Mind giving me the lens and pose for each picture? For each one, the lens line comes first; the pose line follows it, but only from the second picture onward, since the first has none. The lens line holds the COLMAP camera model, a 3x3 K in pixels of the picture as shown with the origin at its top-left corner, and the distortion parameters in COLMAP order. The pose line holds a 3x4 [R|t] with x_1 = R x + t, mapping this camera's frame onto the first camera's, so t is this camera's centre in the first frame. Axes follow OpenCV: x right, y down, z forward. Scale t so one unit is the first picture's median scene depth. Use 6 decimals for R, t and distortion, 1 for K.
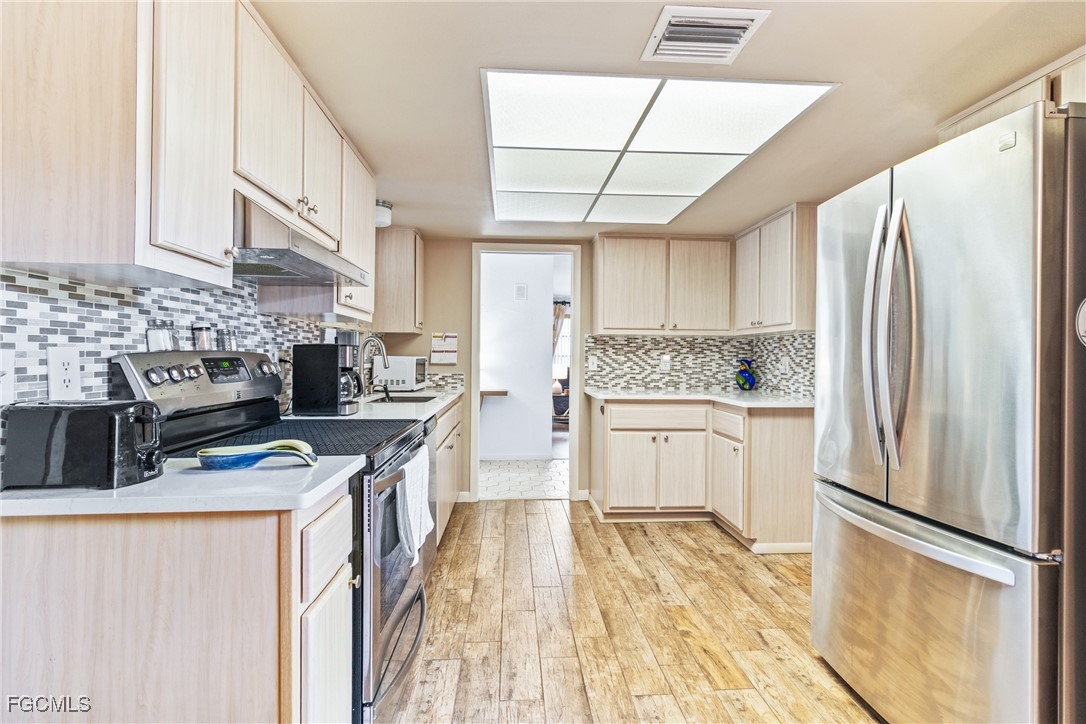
lens RADIAL K [[506.8, 0, 544.4], [0, 506.8, 360.1], [0, 0, 1]] dist [0.003449, -0.000066]
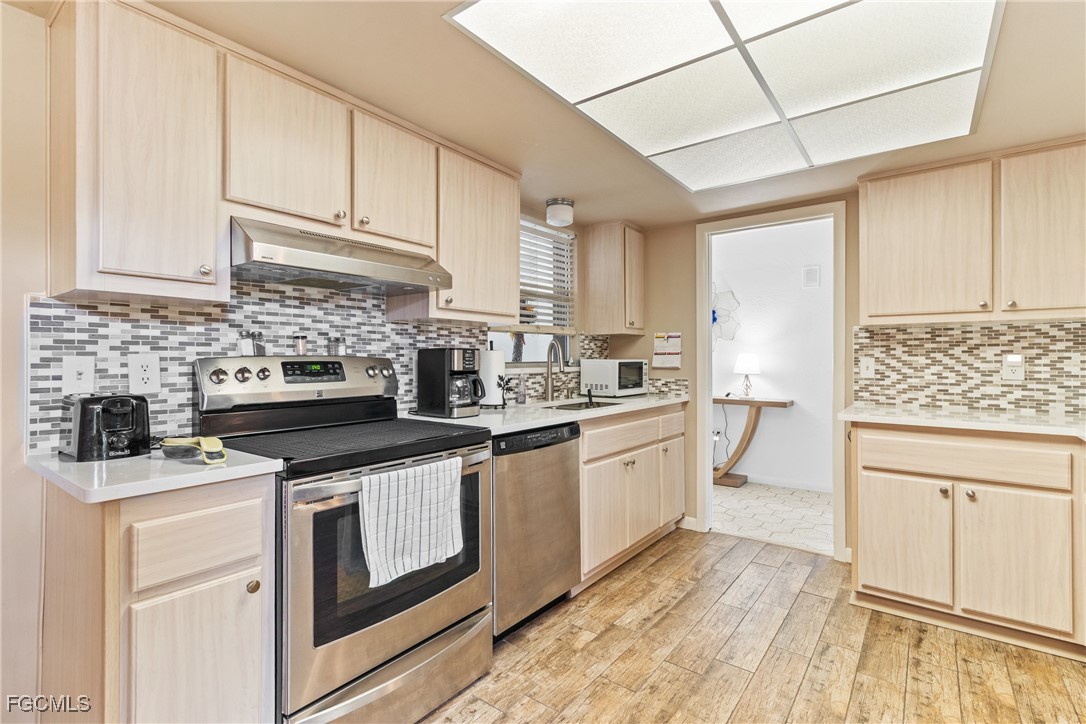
lens RADIAL K [[506.8, 0, 543.1], [0, 506.8, 359.7], [0, 0, 1]] dist [0.003449, -0.000066]
pose [[0.753508, -0.006211, -0.657409, 0.268248], [0.001165, 0.999966, -0.008113, 0.000620], [0.657438, 0.005347, 0.753490, 0.234529]]
